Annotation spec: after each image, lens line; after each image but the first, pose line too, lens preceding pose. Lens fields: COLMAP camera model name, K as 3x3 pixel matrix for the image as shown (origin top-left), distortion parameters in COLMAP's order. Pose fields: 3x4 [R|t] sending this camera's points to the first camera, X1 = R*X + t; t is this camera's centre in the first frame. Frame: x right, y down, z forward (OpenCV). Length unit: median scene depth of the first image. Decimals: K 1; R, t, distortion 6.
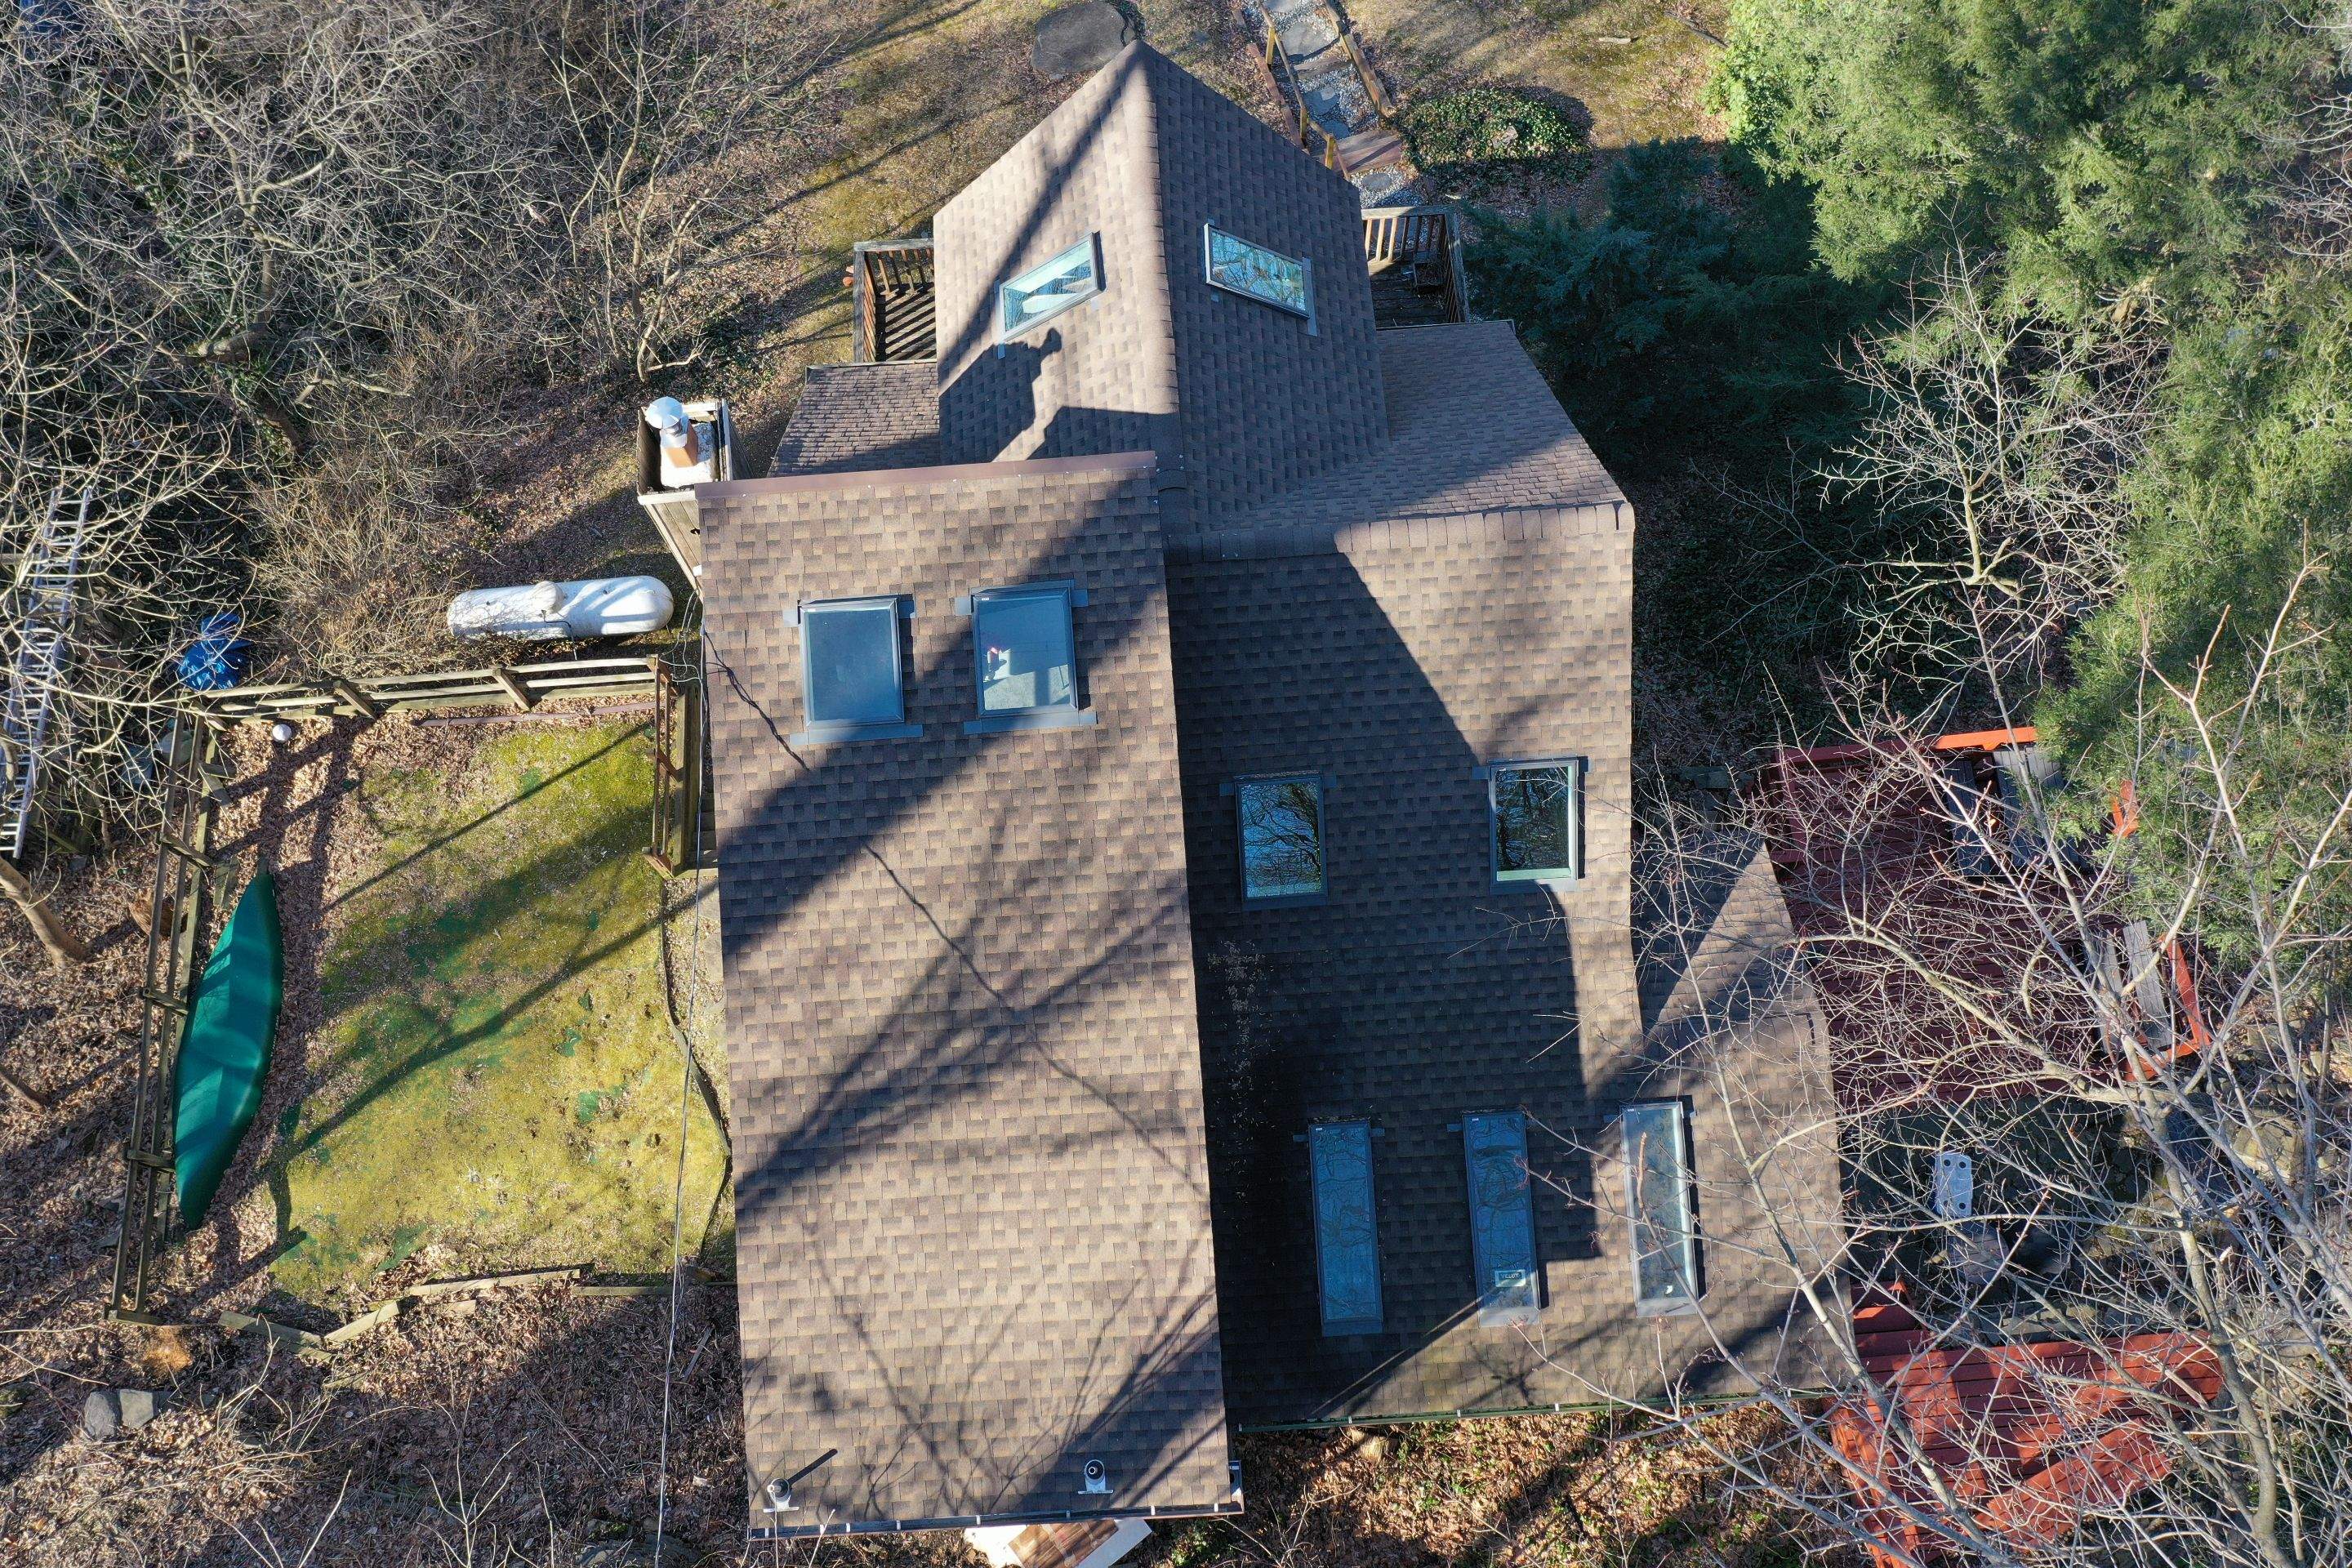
lens RADIAL K [[1868.0, 0, 1181.1], [0, 1868.0, 788.5], [0, 0, 1]] dist [0.019421, -0.001738]
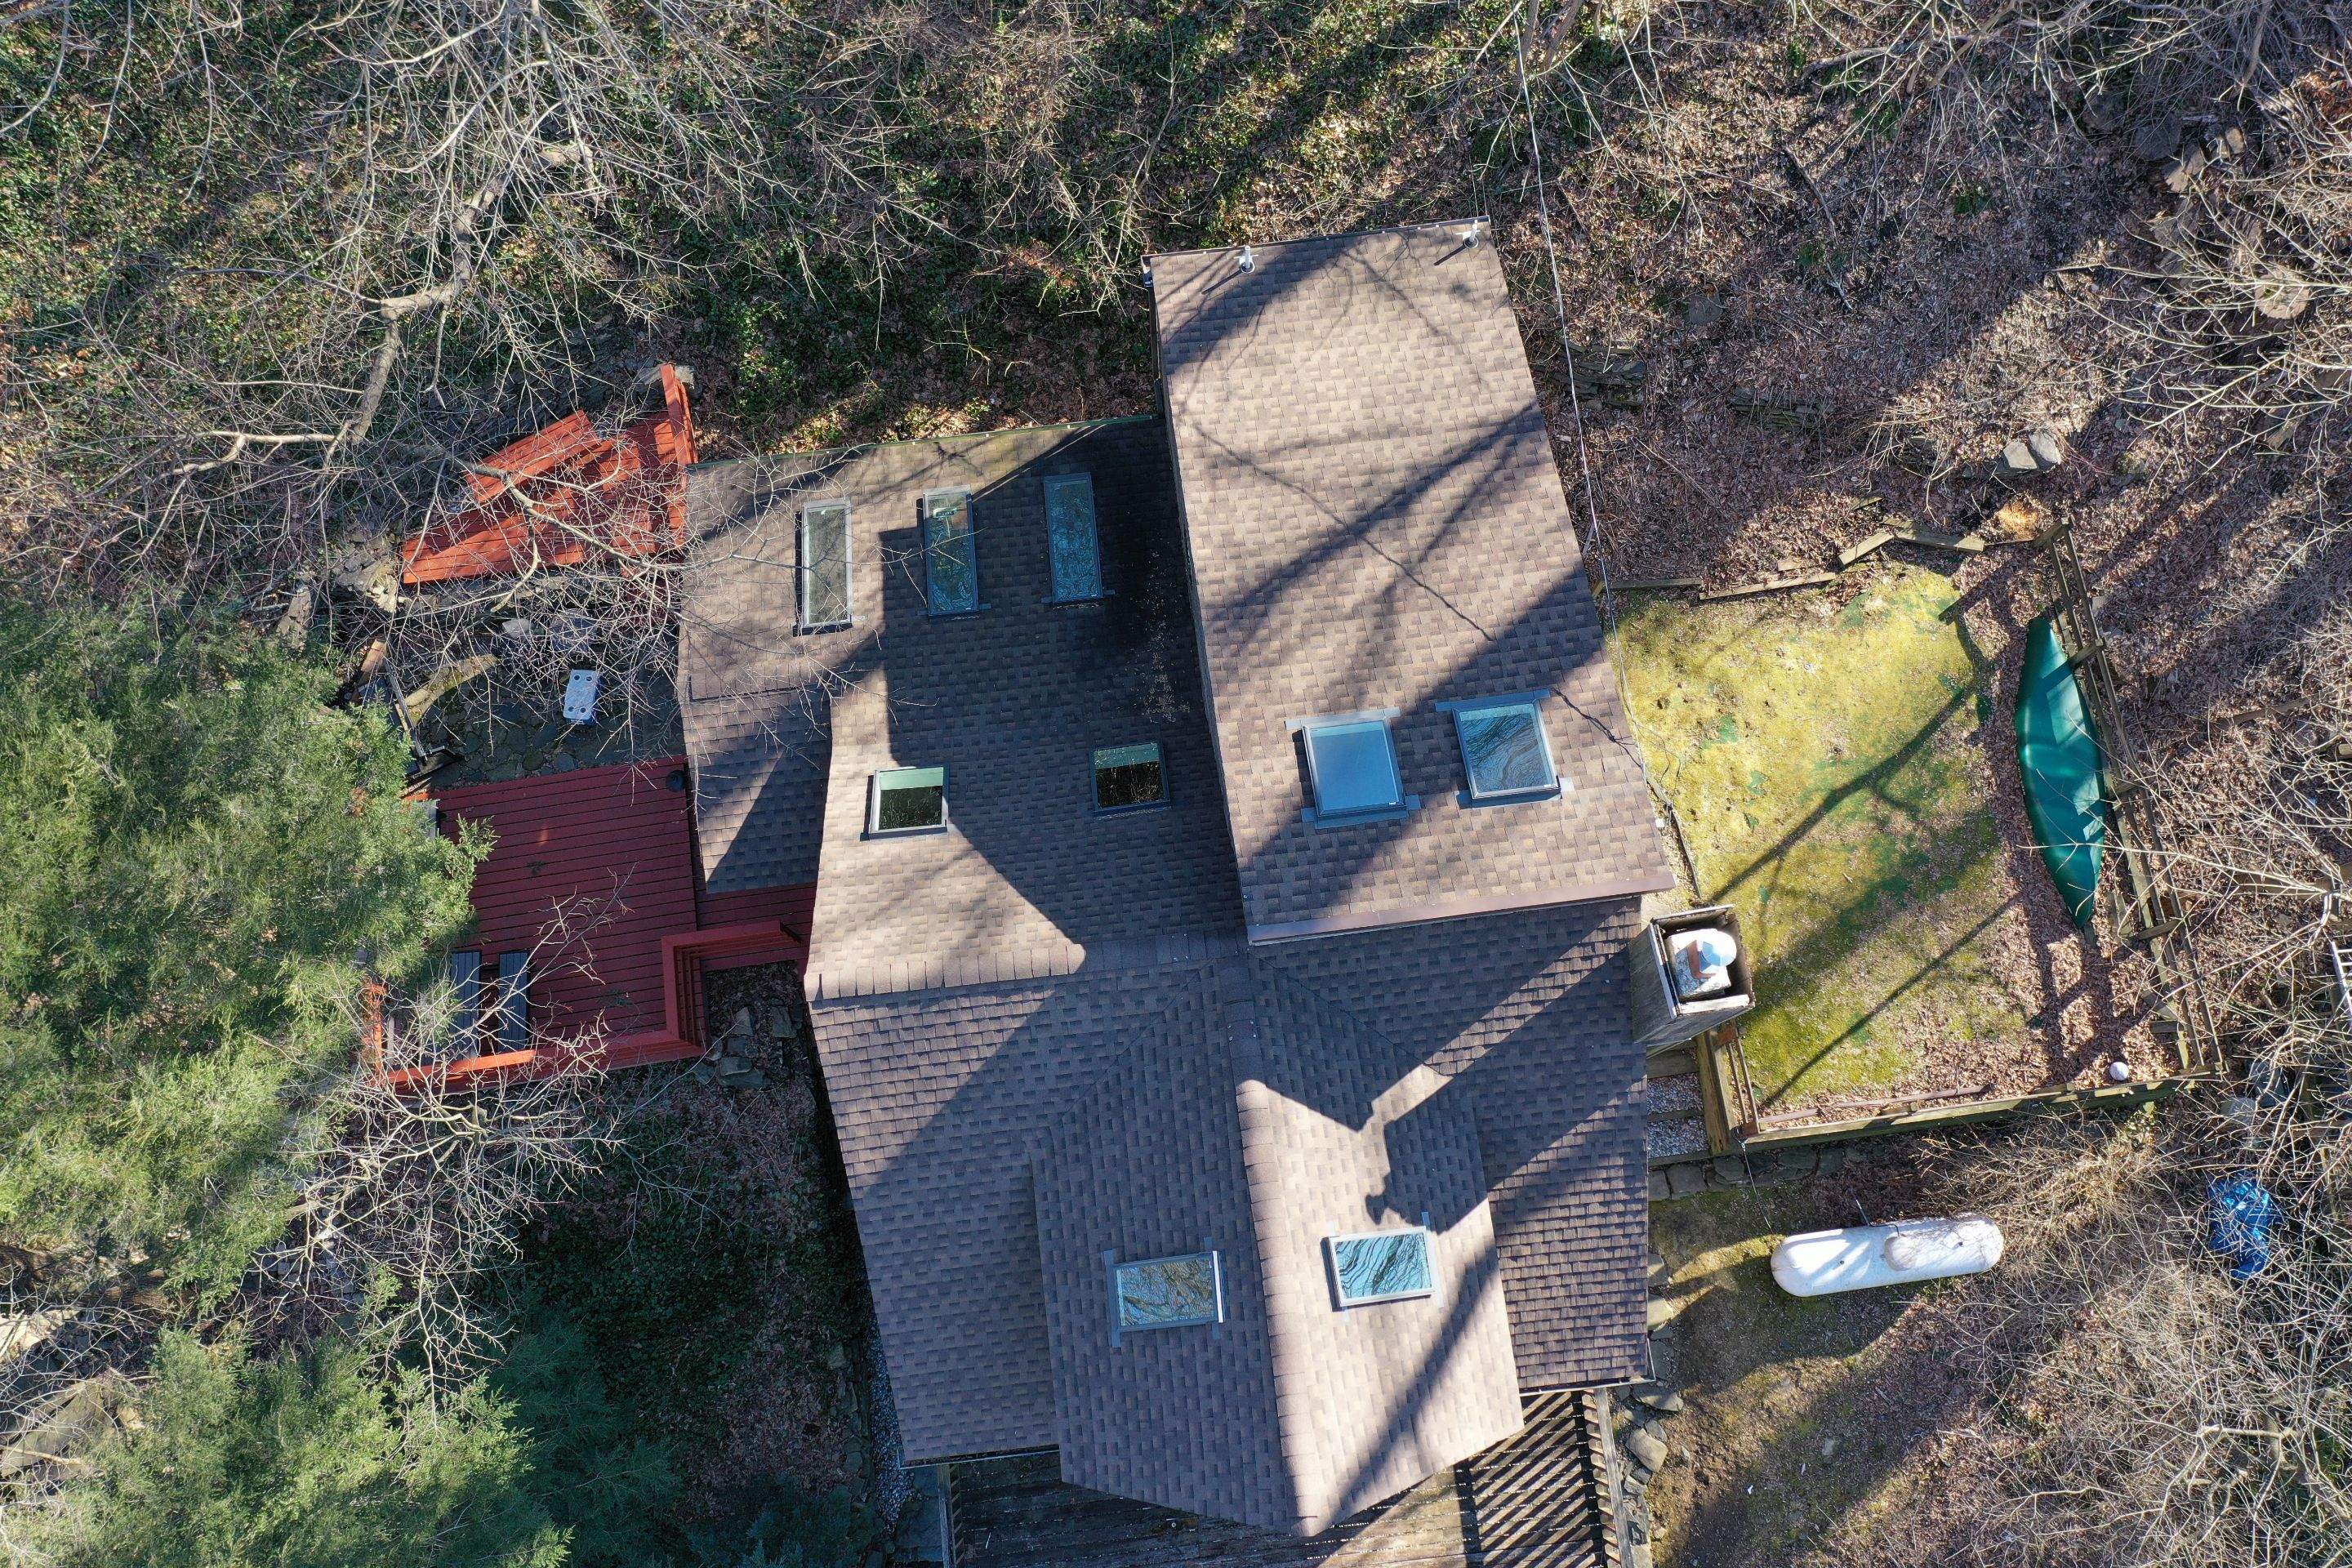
lens RADIAL K [[1868.0, 0, 1181.4], [0, 1868.0, 786.8], [0, 0, 1]] dist [0.019421, -0.001738]
pose [[-0.997865, 0.060621, 0.024301, -0.005875], [-0.035488, -0.815643, 0.577466, -0.638169], [0.054828, 0.575371, 0.816053, 0.066682]]
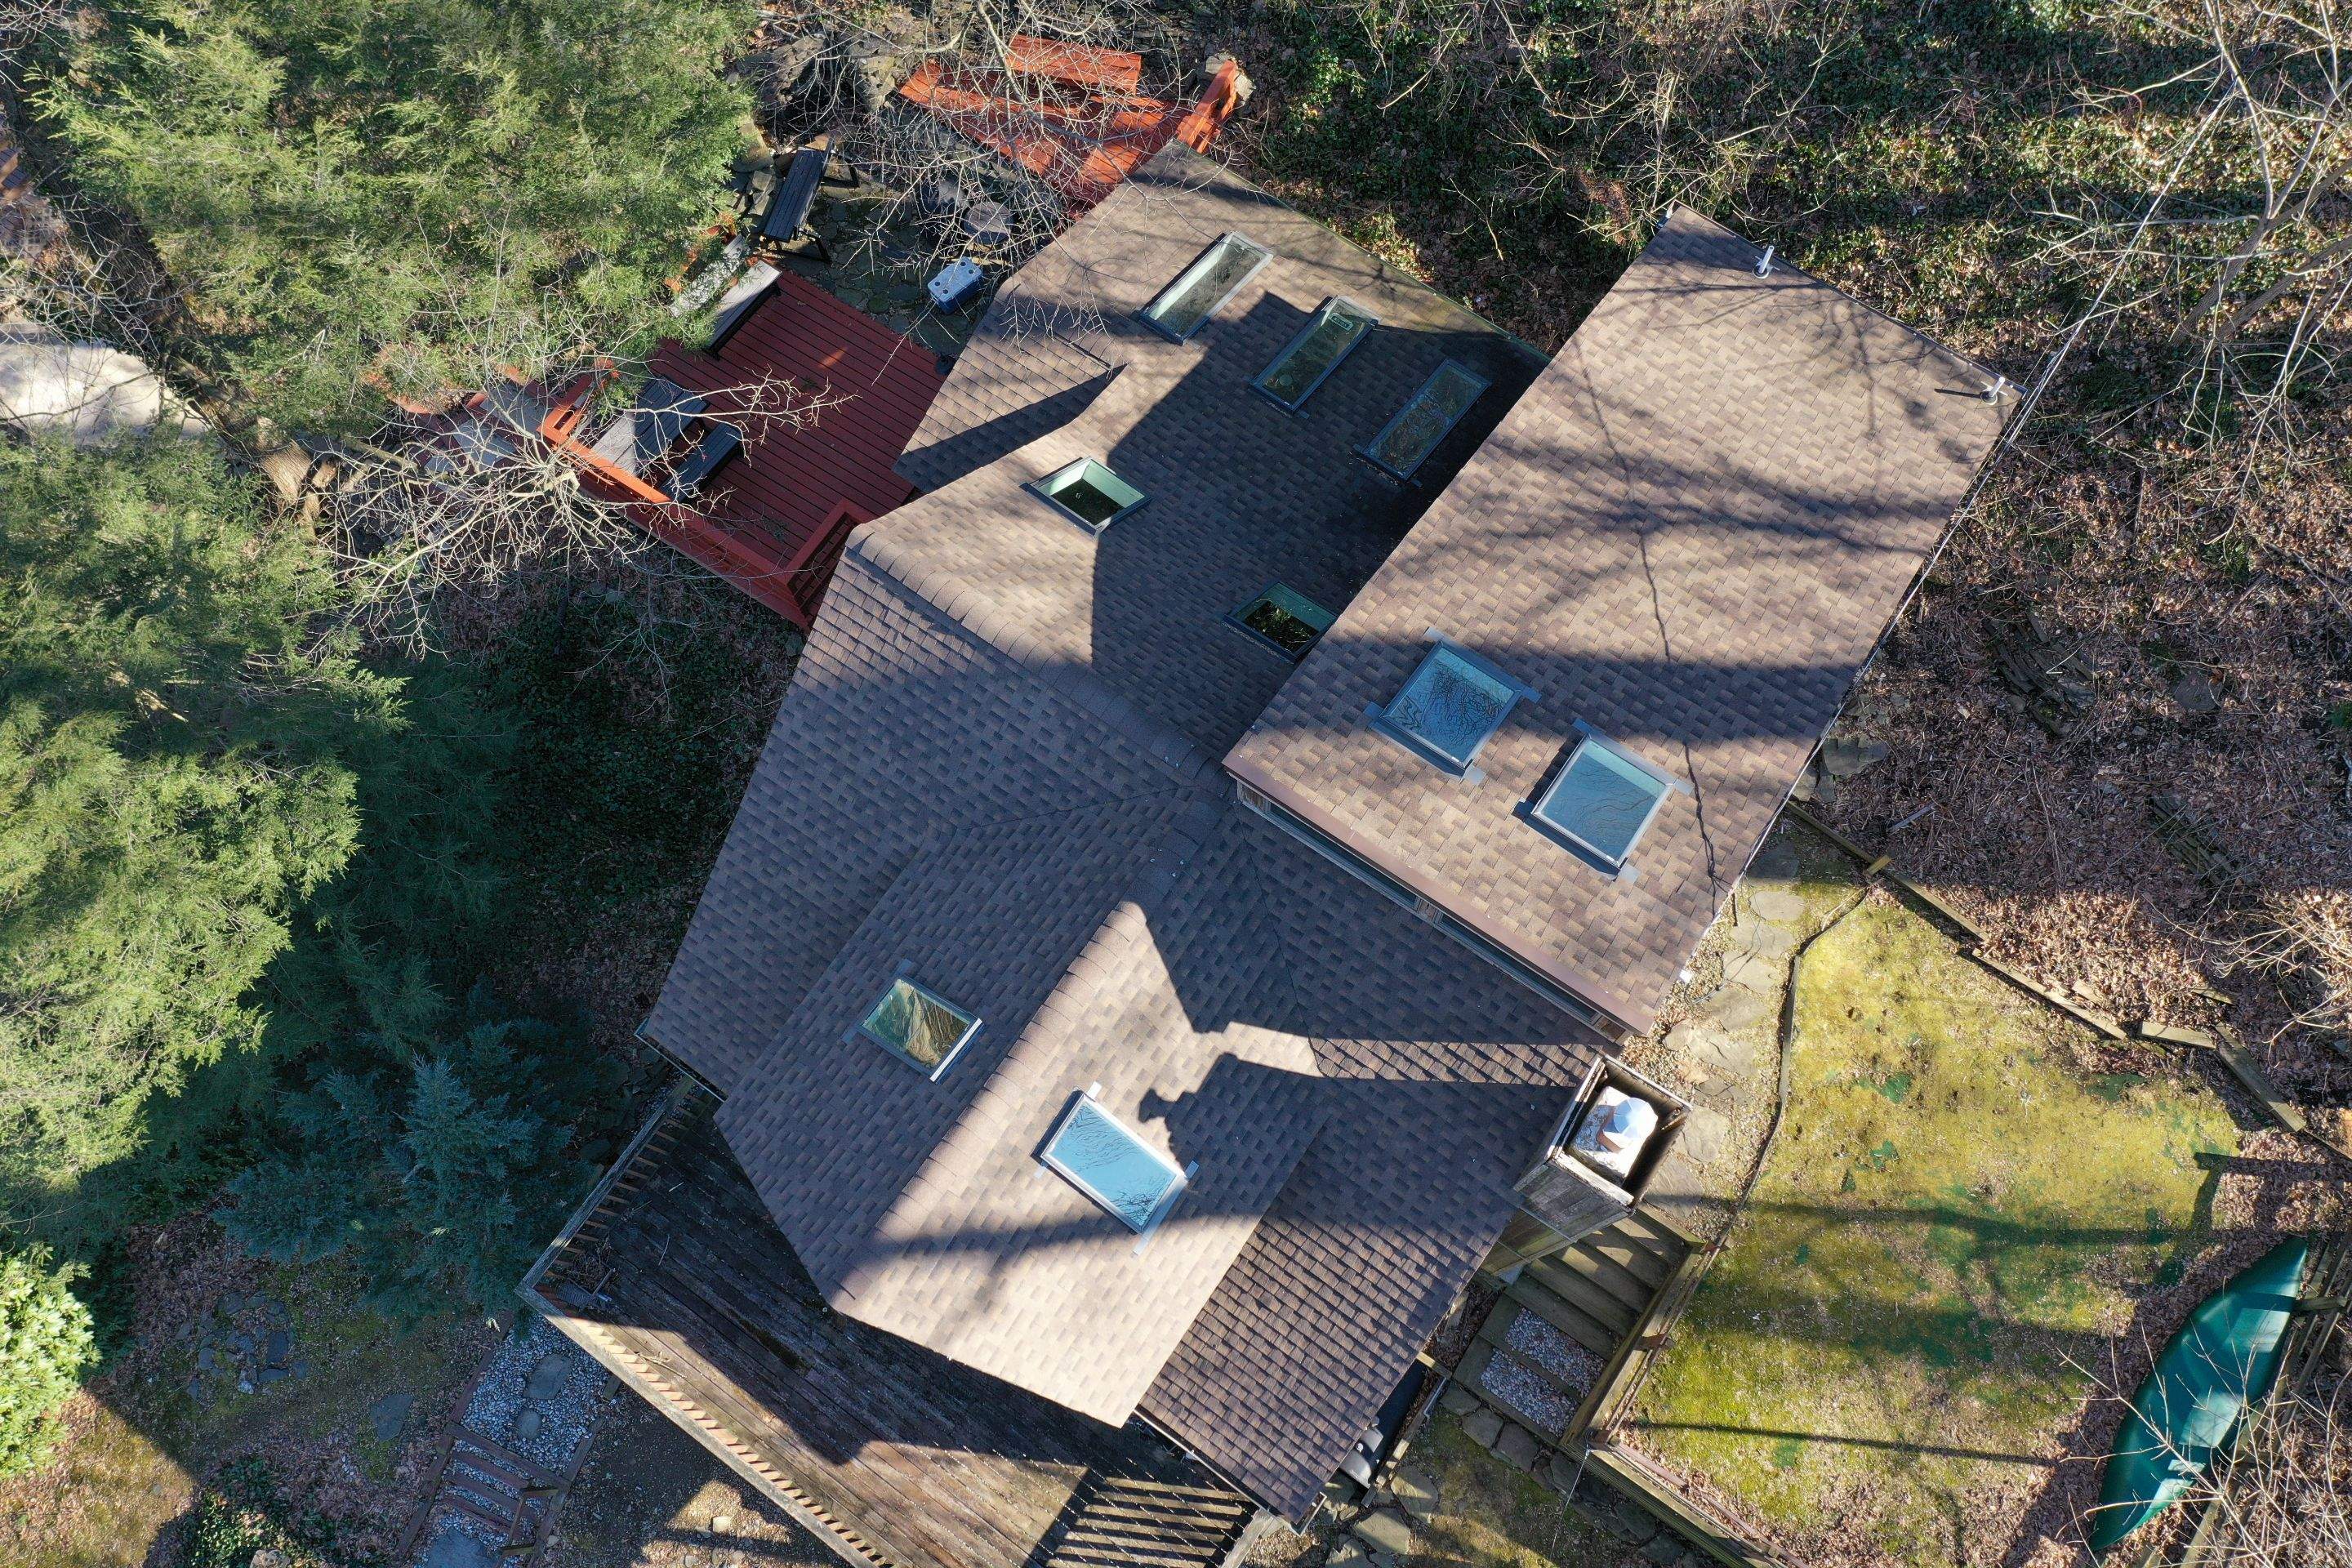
lens RADIAL K [[1868.0, 0, 1175.5], [0, 1868.0, 793.4], [0, 0, 1]] dist [0.019421, -0.001738]
pose [[-0.778239, -0.582513, 0.234571, -0.199797], [0.600919, -0.582360, 0.547497, -0.636041], [-0.182320, 0.567042, 0.803258, 0.222685]]
